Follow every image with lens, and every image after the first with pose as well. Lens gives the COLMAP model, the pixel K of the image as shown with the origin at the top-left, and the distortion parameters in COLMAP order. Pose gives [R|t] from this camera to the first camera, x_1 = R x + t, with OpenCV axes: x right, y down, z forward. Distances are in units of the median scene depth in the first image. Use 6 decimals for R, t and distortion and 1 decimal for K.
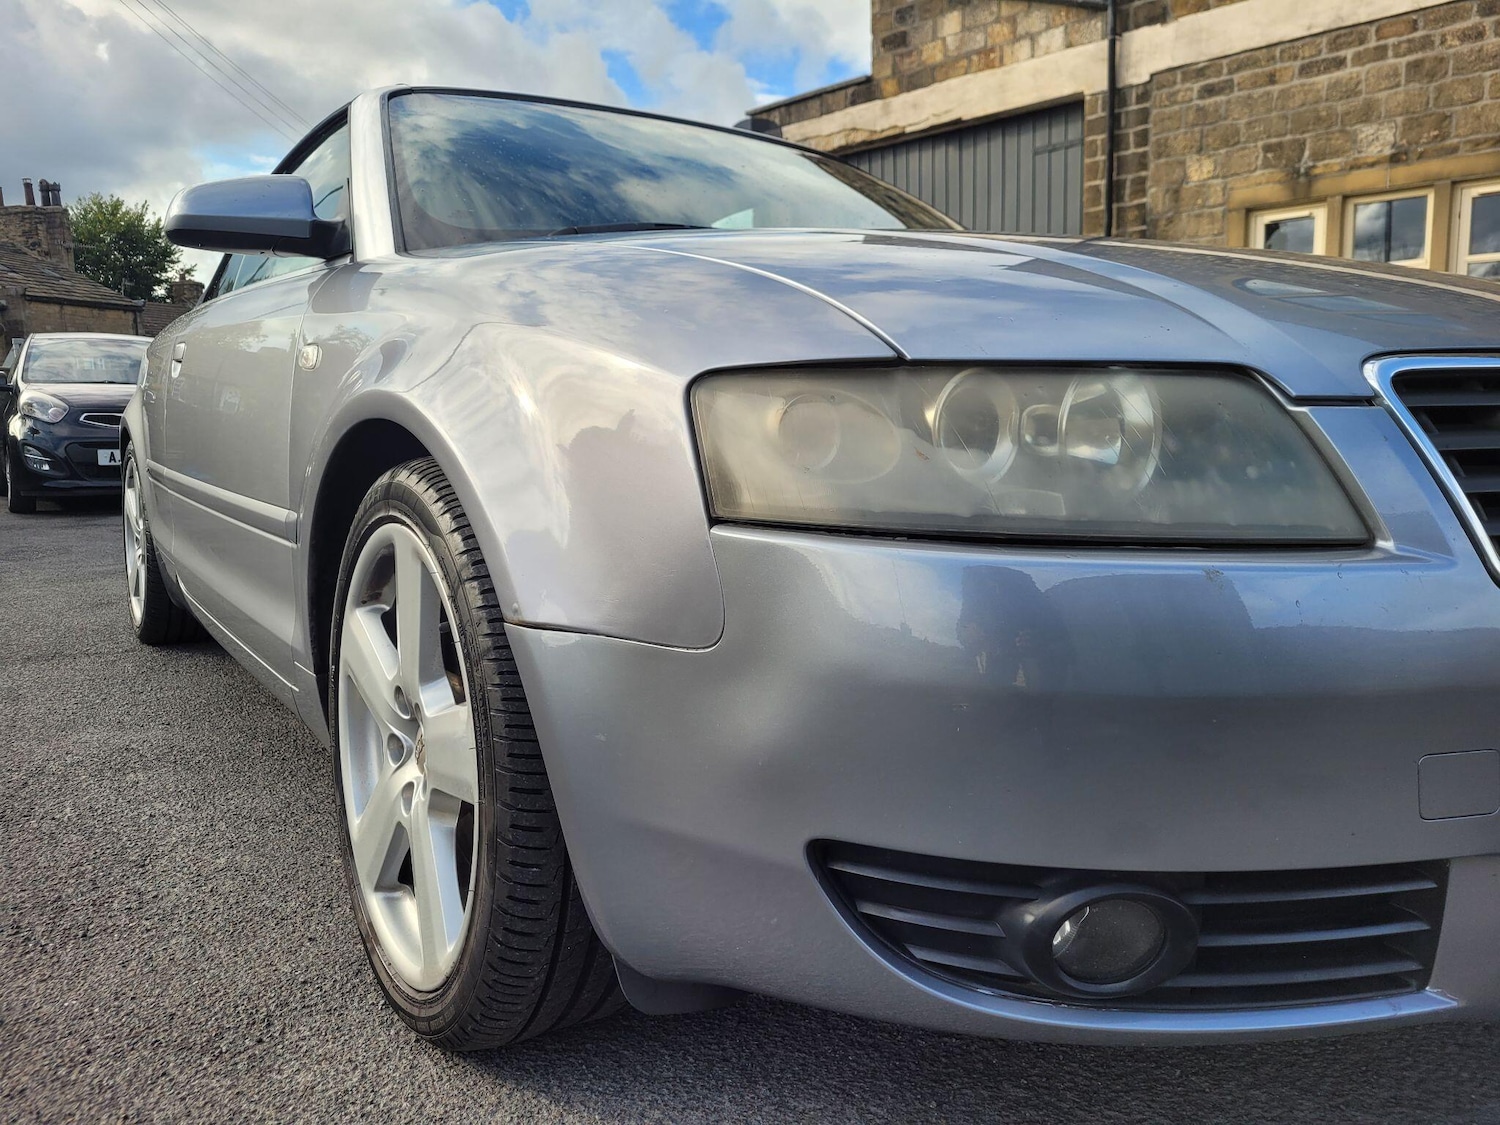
lens RADIAL K [[1147.2, 0, 759.7], [0, 1147.2, 576.4], [0, 0, 1]] dist [0.049778, -0.043649]
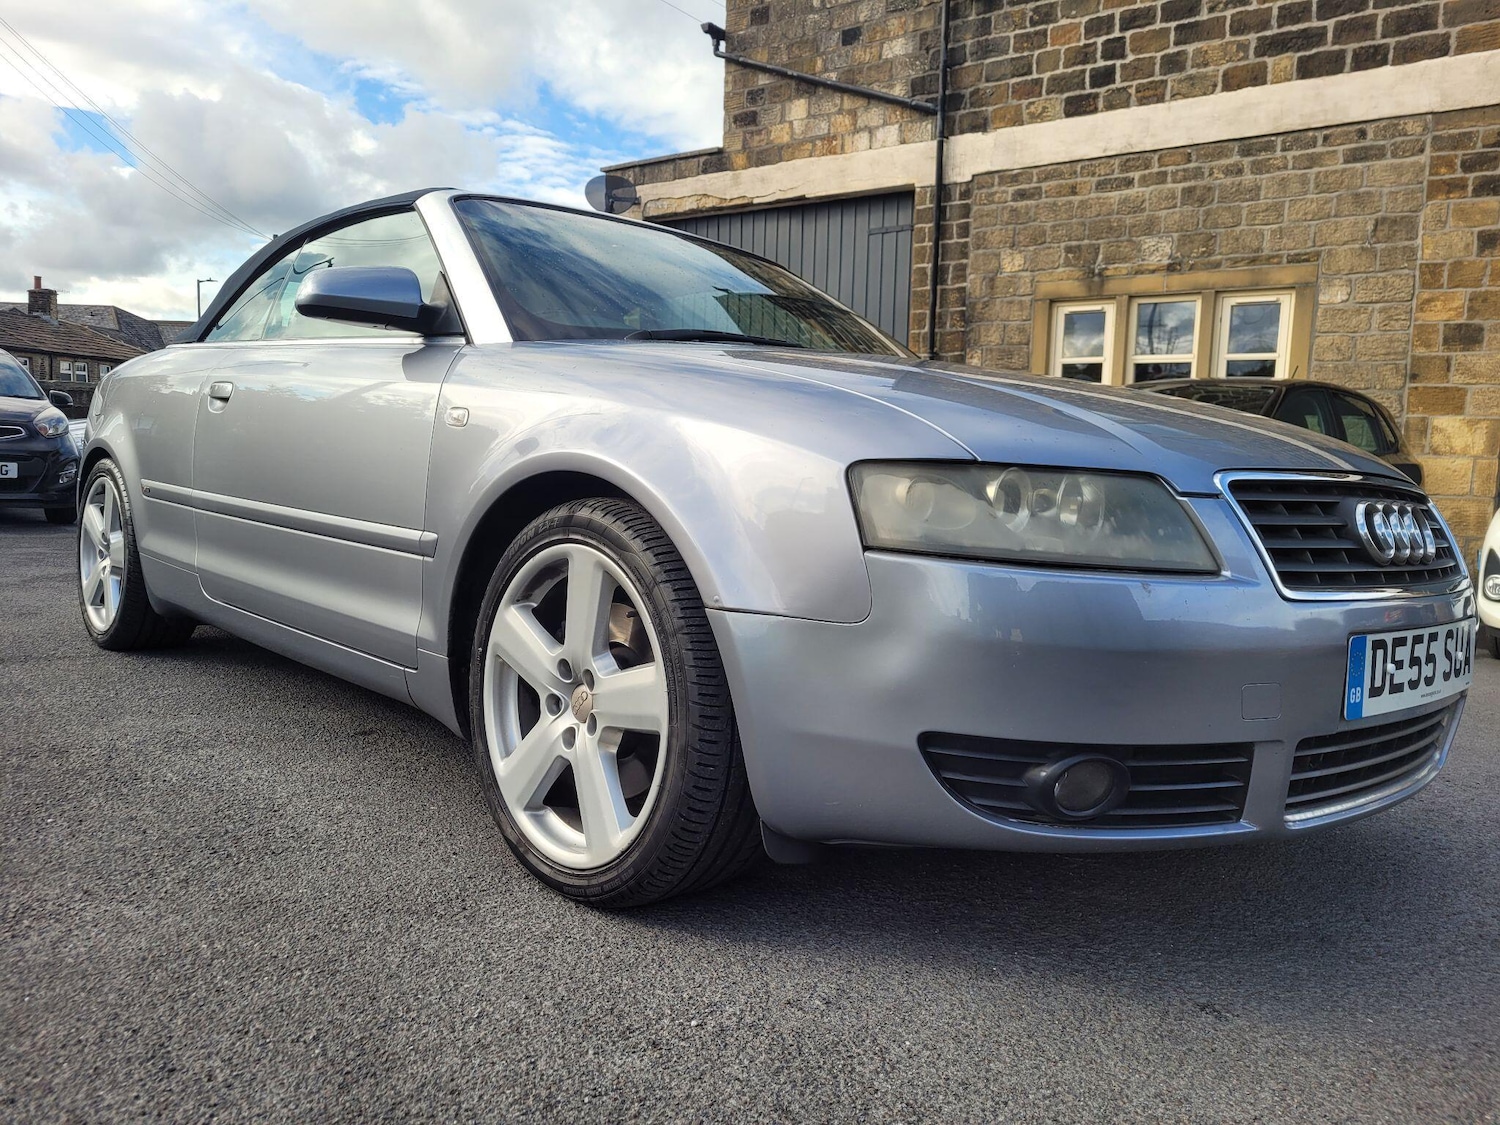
lens RADIAL K [[1141.2, 0, 763.9], [0, 1141.2, 586.5], [0, 0, 1]] dist [0.060365, -0.048256]
pose [[0.984435, 0.029485, 0.173257, -0.048502], [-0.024995, 0.999294, -0.028044, 0.006049], [-0.173962, 0.023277, 0.984477, -0.065549]]
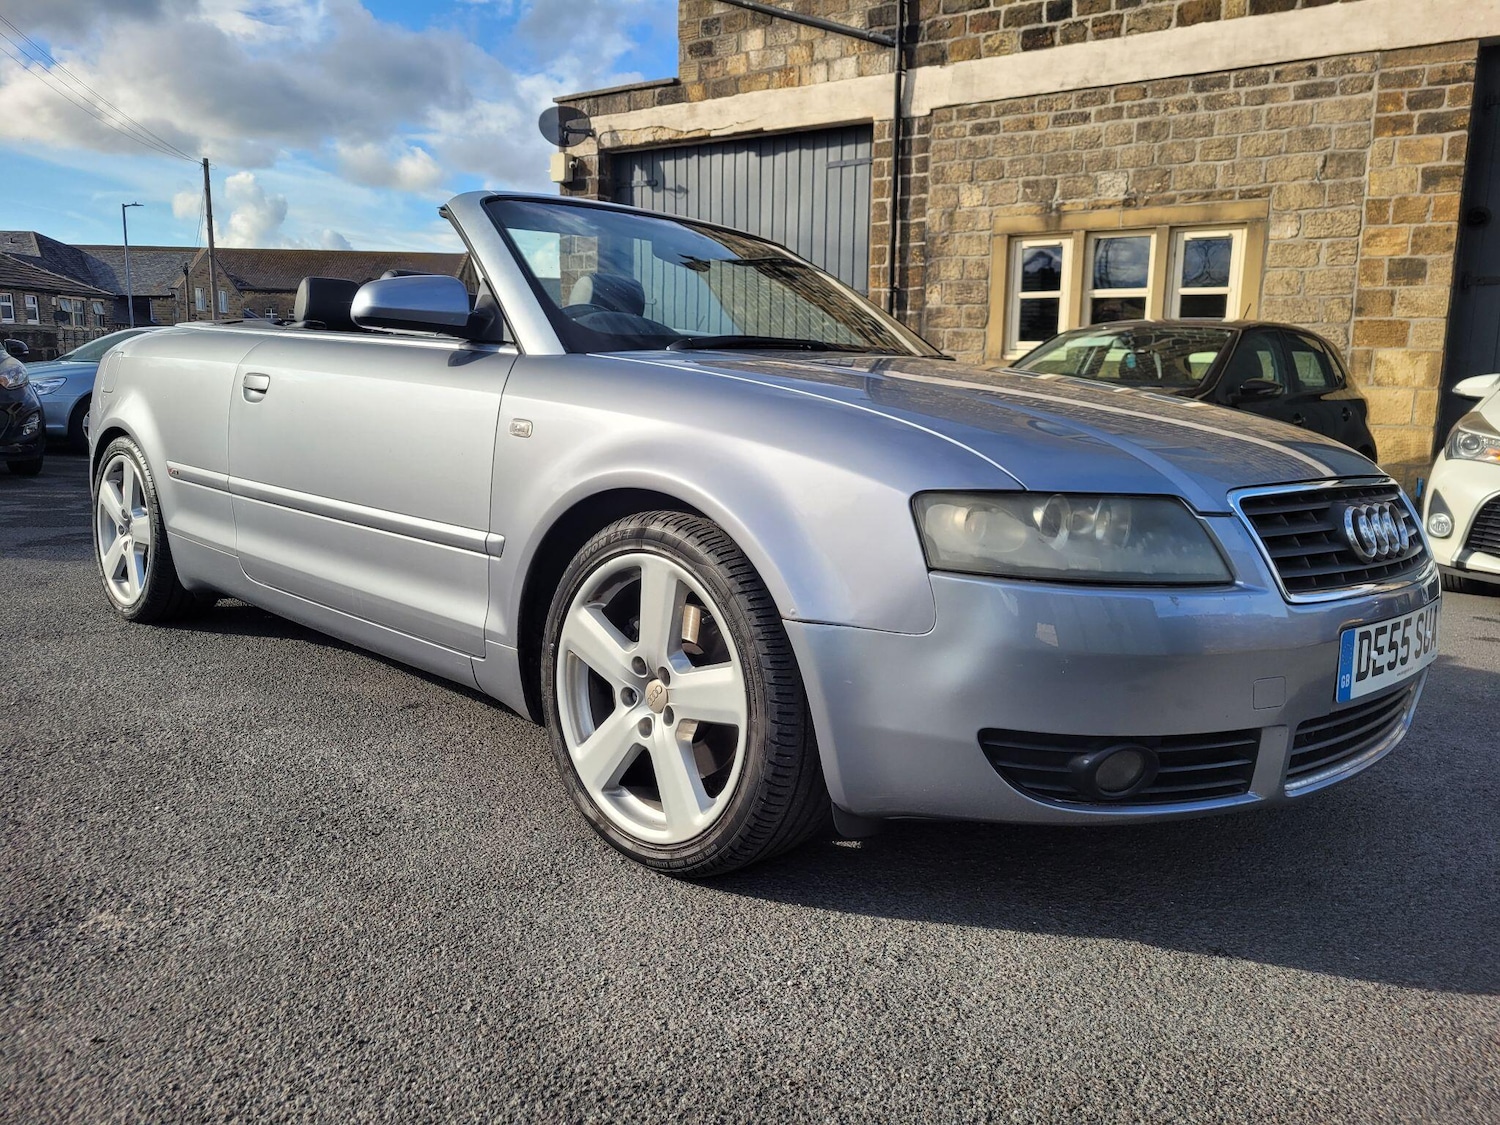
lens RADIAL K [[1142.8, 0, 756.3], [0, 1142.8, 569.9], [0, 0, 1]] dist [0.059622, -0.048098]
pose [[0.977006, -0.001106, 0.213207, -0.074605], [-0.004655, 0.999637, 0.026520, -0.009852], [-0.213159, -0.026903, 0.976647, -0.084506]]
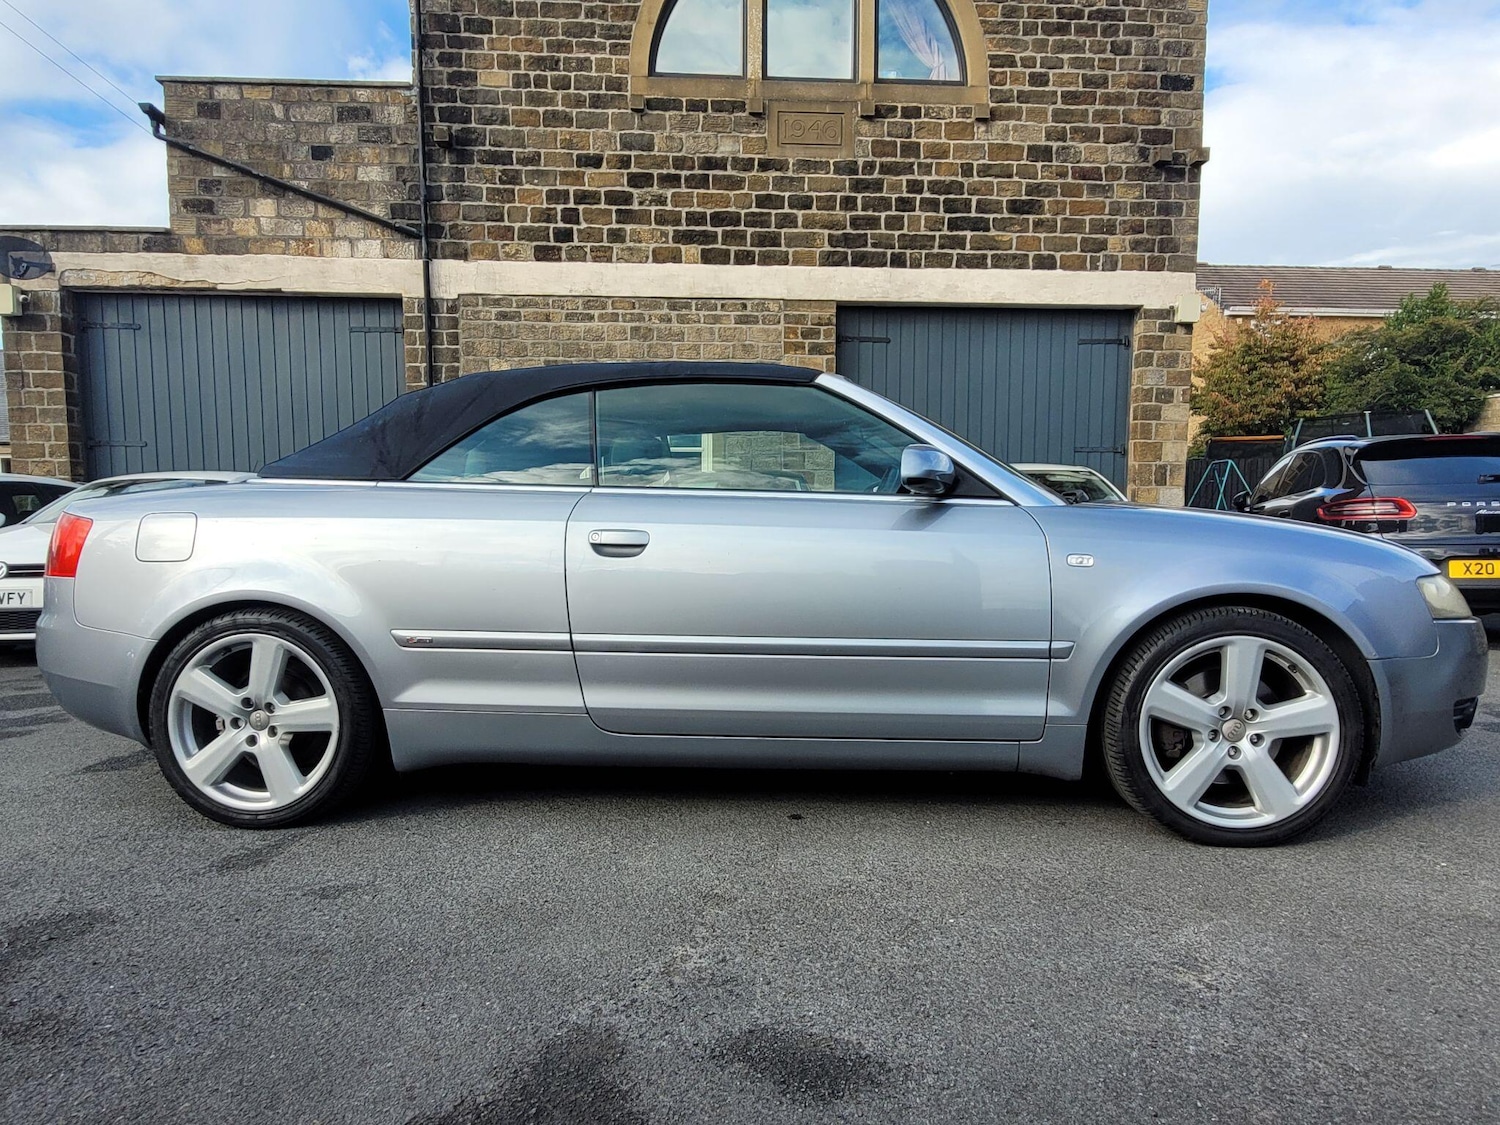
lens RADIAL K [[938.6, 0, 753.6], [0, 938.6, 577.5], [0, 0, 1]] dist [0.038935, -0.022156]
pose [[0.601044, -0.044012, 0.798003, -0.363079], [0.115902, 0.992727, -0.032544, -0.027867], [-0.790767, 0.112051, 0.601774, 0.099457]]
